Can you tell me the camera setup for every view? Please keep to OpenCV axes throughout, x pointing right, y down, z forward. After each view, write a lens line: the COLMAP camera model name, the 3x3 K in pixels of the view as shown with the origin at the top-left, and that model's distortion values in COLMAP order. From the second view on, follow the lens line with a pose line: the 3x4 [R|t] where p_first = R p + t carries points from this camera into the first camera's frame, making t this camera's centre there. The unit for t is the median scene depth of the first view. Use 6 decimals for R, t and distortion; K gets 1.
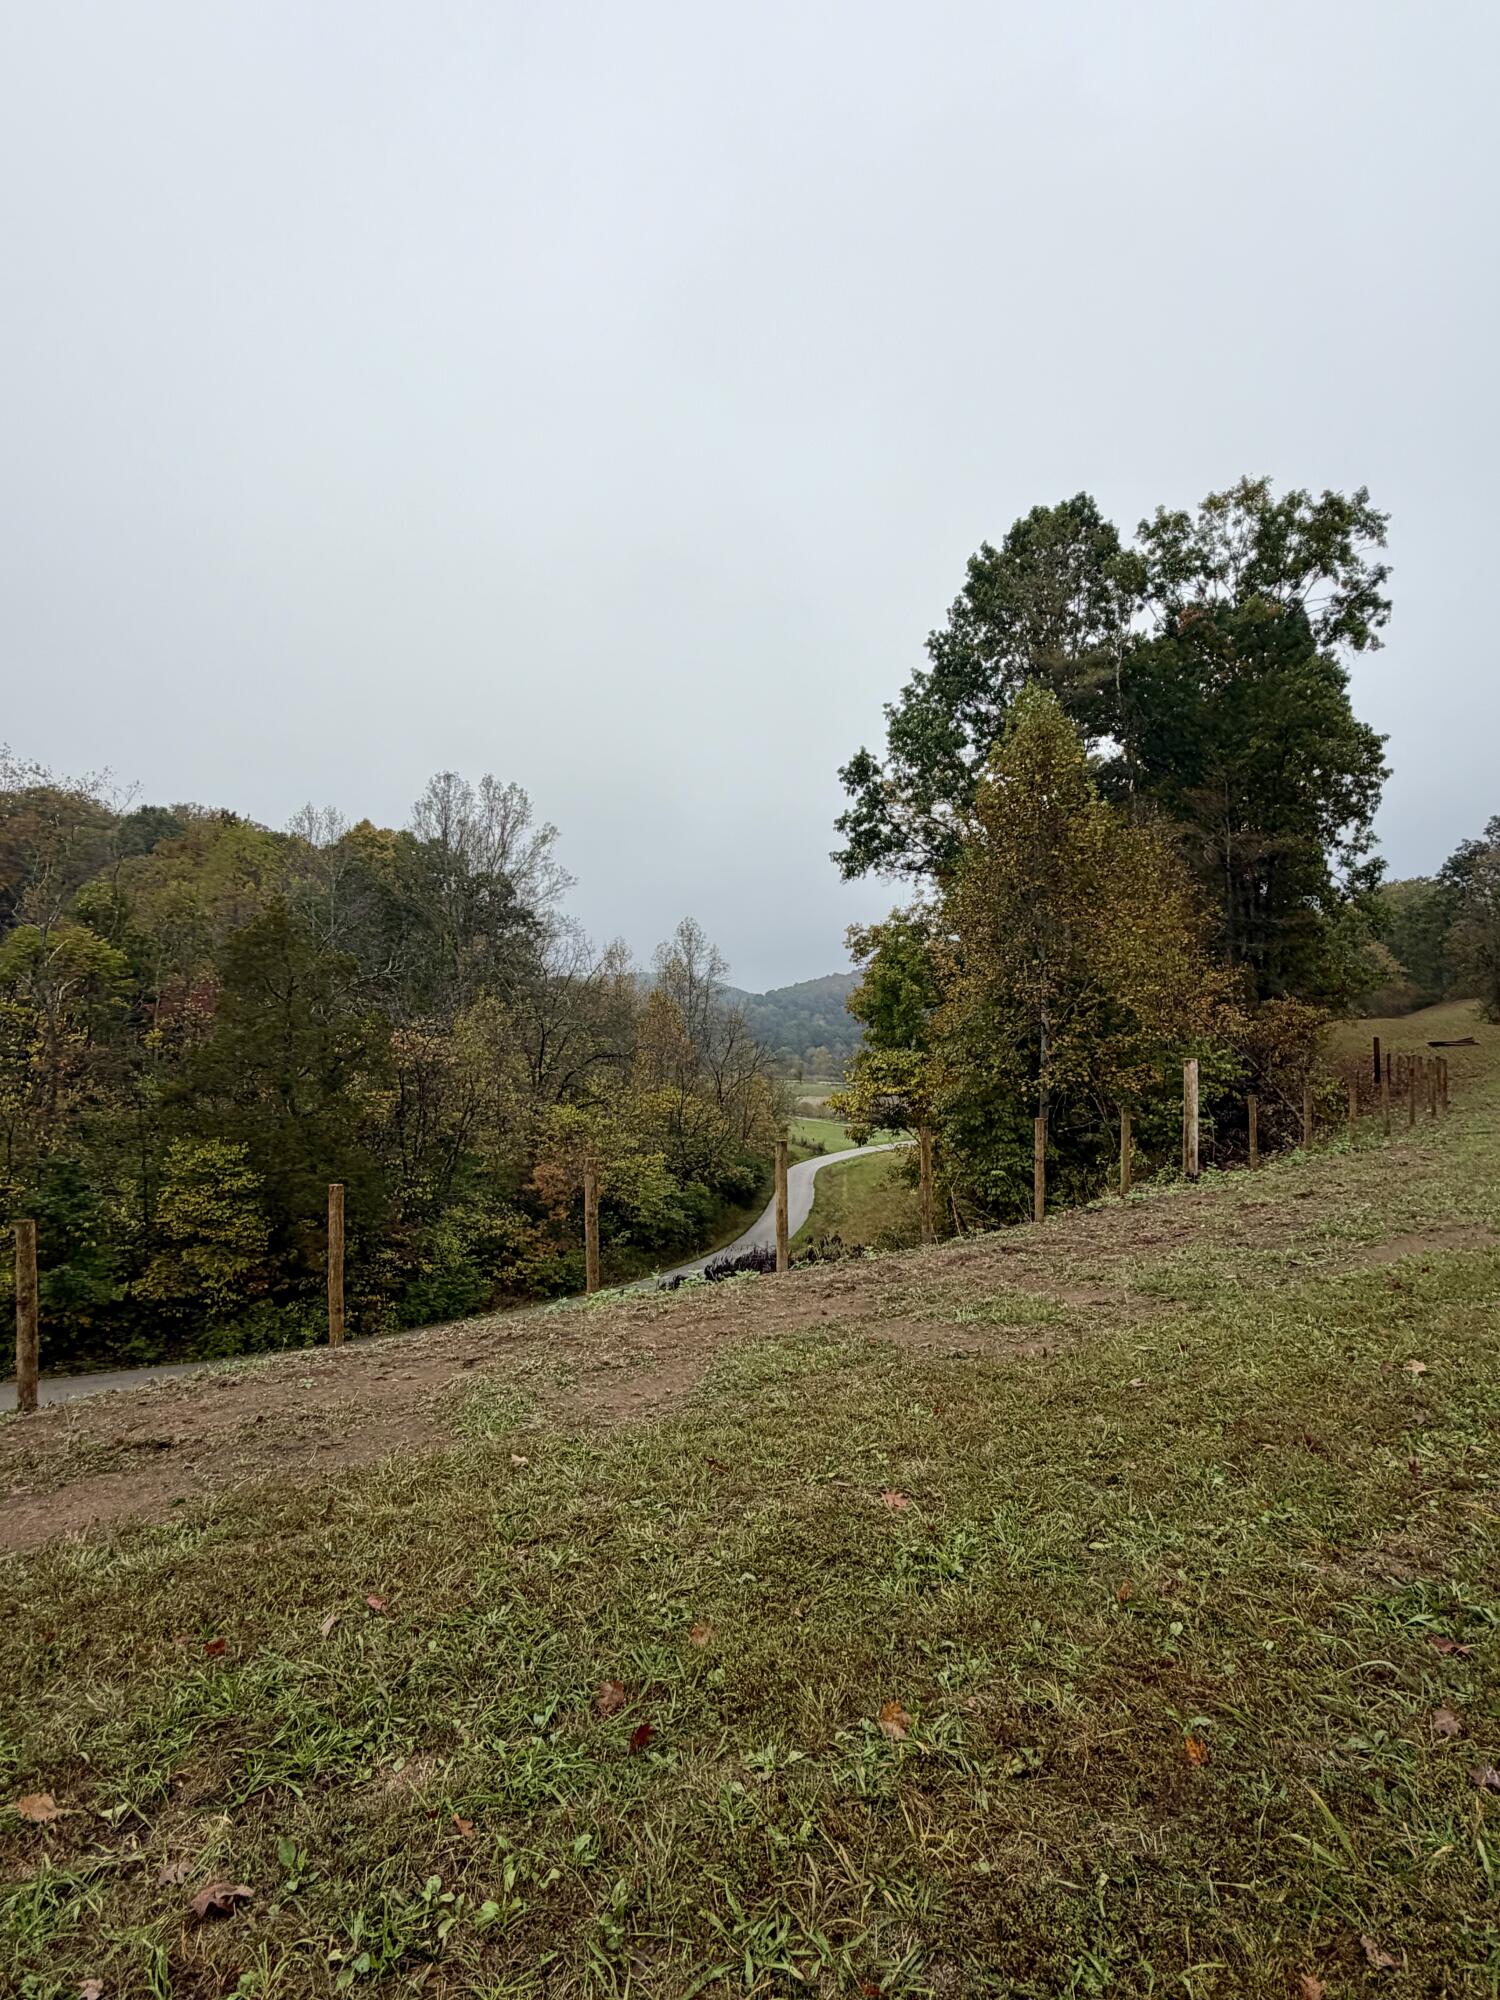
lens RADIAL K [[1088.0, 0, 762.8], [0, 1088.0, 1012.8], [0, 0, 1]] dist [-0.005747, -0.001158]
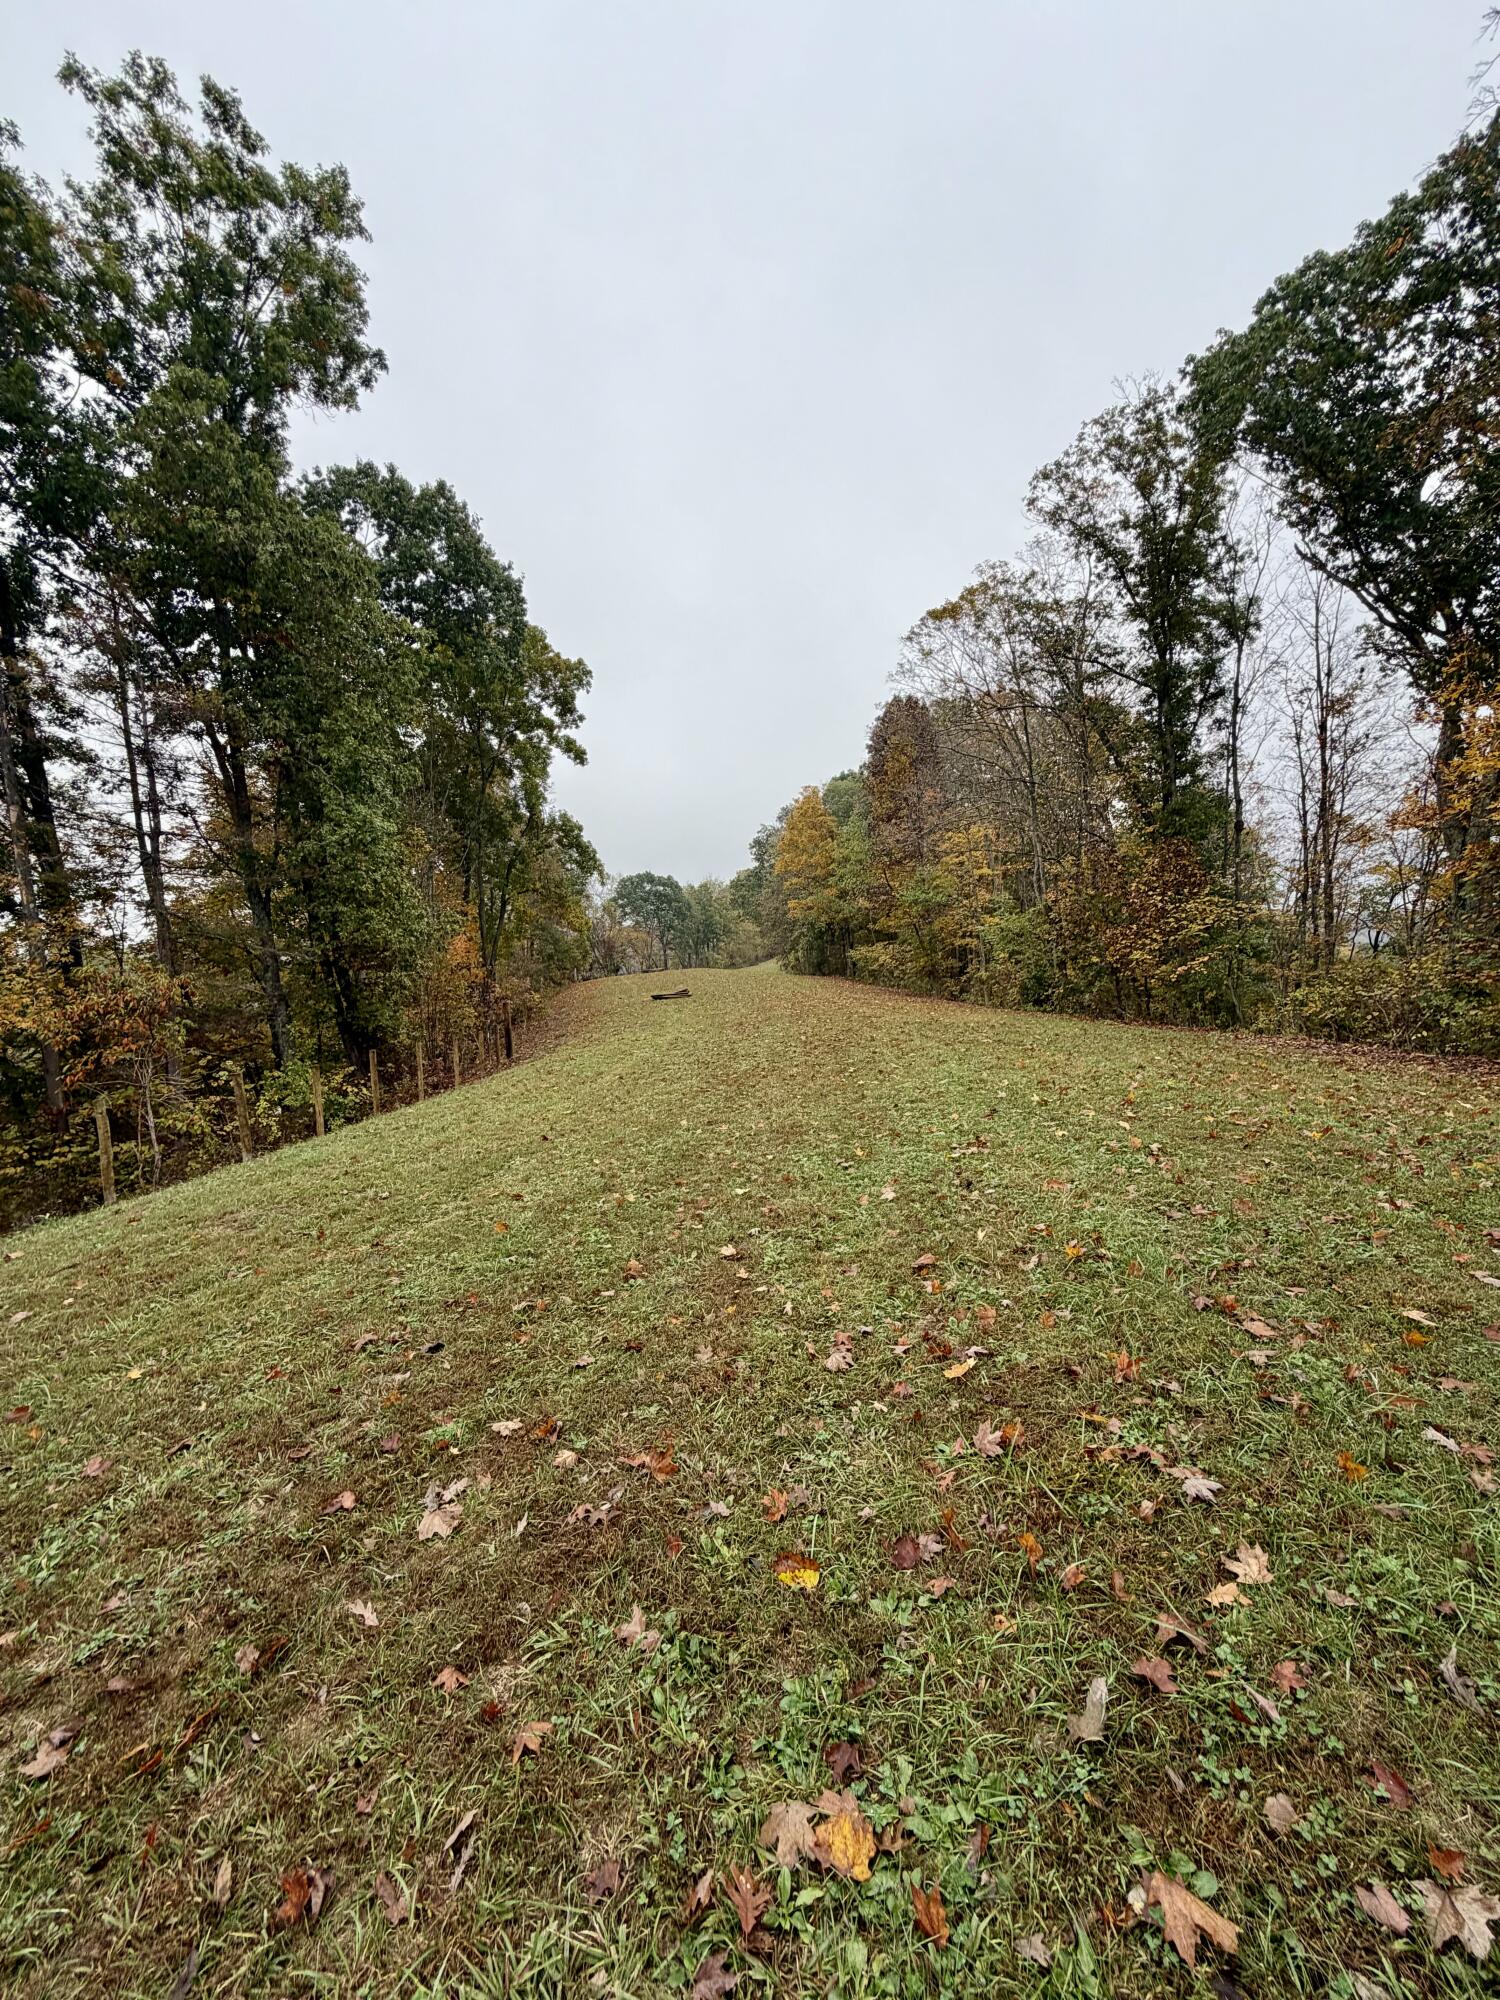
lens RADIAL K [[804.4, 0, 747.7], [0, 804.4, 992.9], [0, 0, 1]] dist [0.000190, 0.000203]
pose [[0.890865, -0.042597, 0.452267, 0.508661], [0.027700, 0.998835, 0.039513, -0.003077], [-0.453423, -0.022673, 0.891007, 0.429201]]
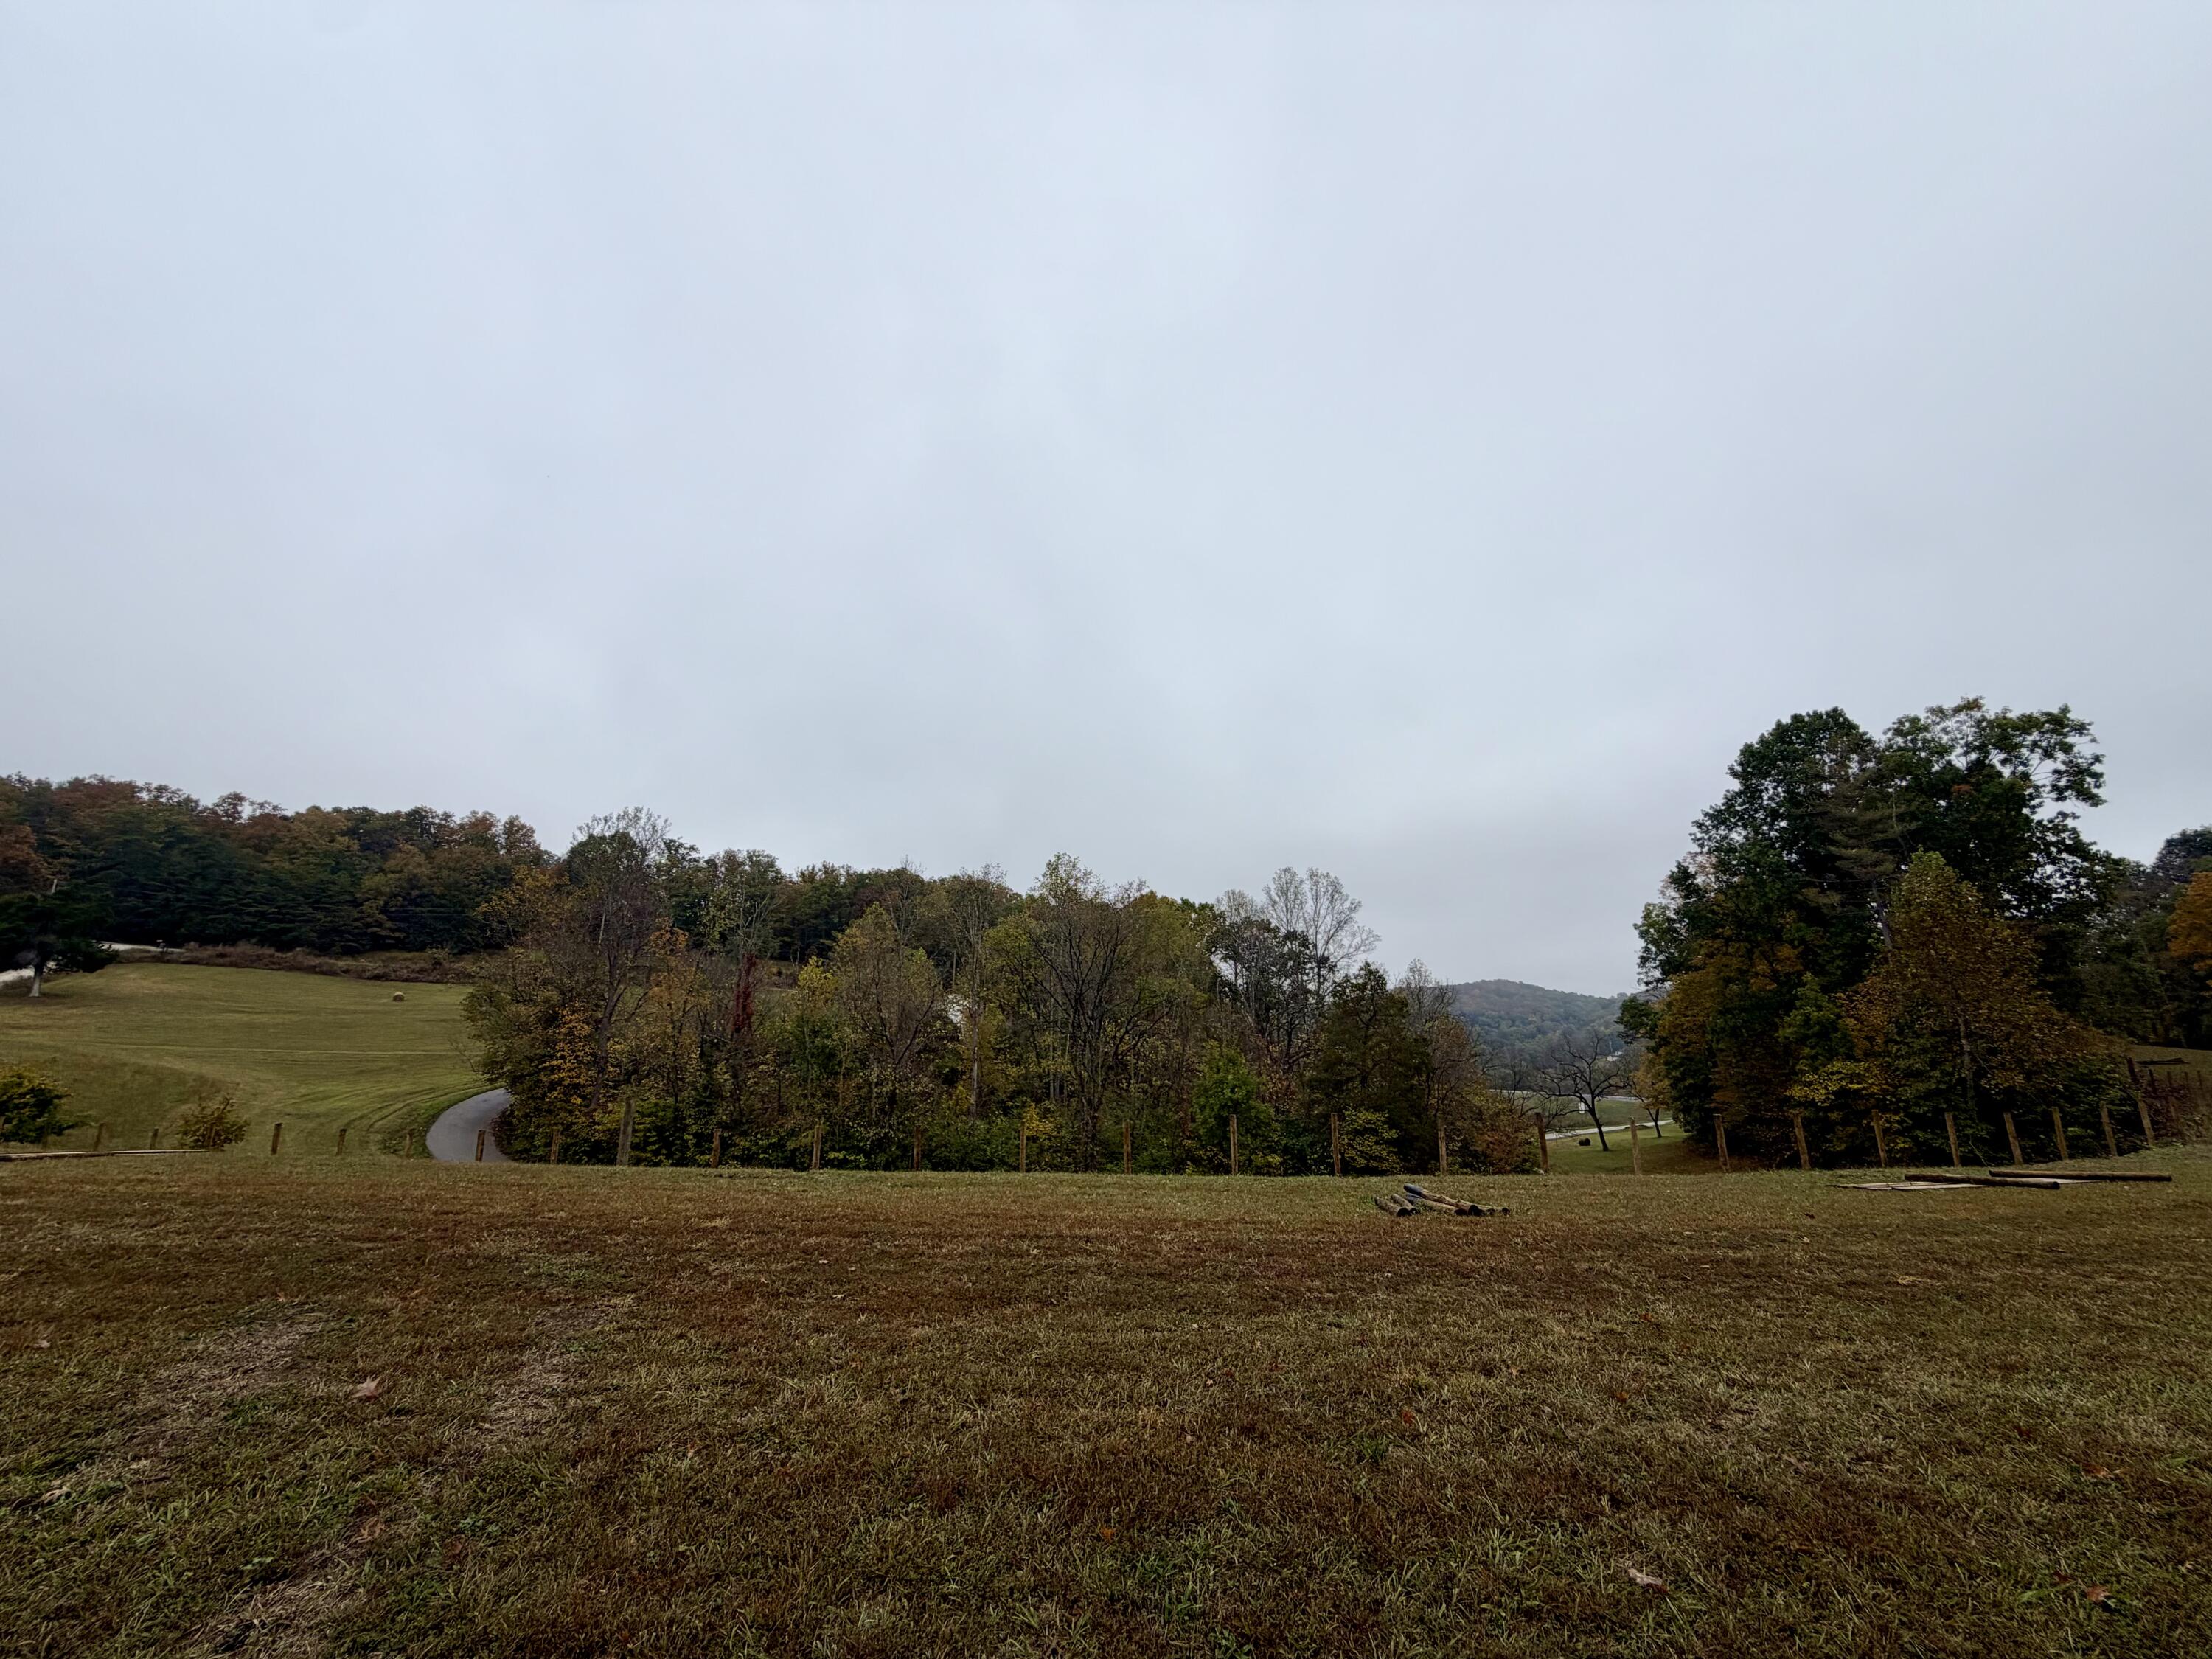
lens RADIAL K [[889.7, 0, 1101.3], [0, 889.7, 837.1], [0, 0, 1]] dist [0.000190, 0.000203]
pose [[0.980503, -0.033379, -0.193649, -0.568967], [-0.007590, 0.978299, -0.207058, -0.008715], [0.196358, 0.204490, 0.958972, -0.480247]]
